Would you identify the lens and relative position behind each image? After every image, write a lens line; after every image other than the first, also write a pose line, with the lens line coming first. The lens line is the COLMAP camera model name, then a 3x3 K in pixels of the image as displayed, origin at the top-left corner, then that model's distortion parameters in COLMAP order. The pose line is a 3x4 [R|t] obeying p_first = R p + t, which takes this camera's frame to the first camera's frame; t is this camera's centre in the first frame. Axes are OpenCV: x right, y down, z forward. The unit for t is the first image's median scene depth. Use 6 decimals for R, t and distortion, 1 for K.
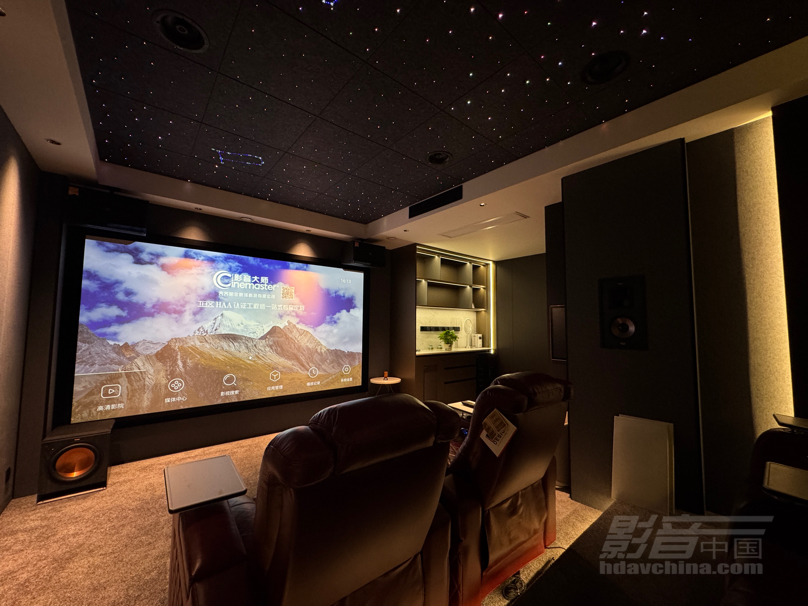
lens RADIAL K [[322.3, 0, 404.0], [0, 322.3, 303.0], [0, 0, 1]] dist [-0.003679, 0.000430]
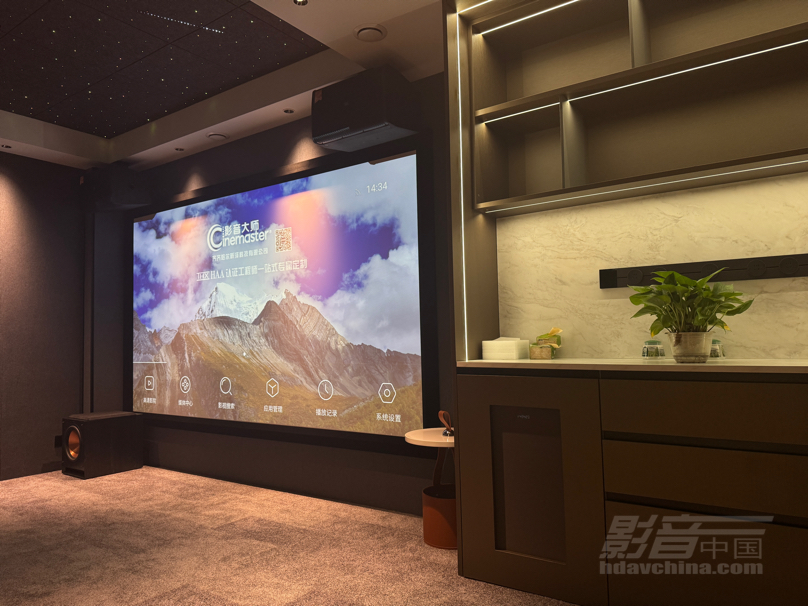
lens RADIAL K [[568.1, 0, 396.7], [0, 568.1, 301.2], [0, 0, 1]] dist [0.151056, -0.256401]
pose [[0.253061, -0.073690, -0.964640, 0.657193], [0.091165, 0.994474, -0.052053, 0.149082], [0.963145, -0.074769, 0.258381, 0.975590]]
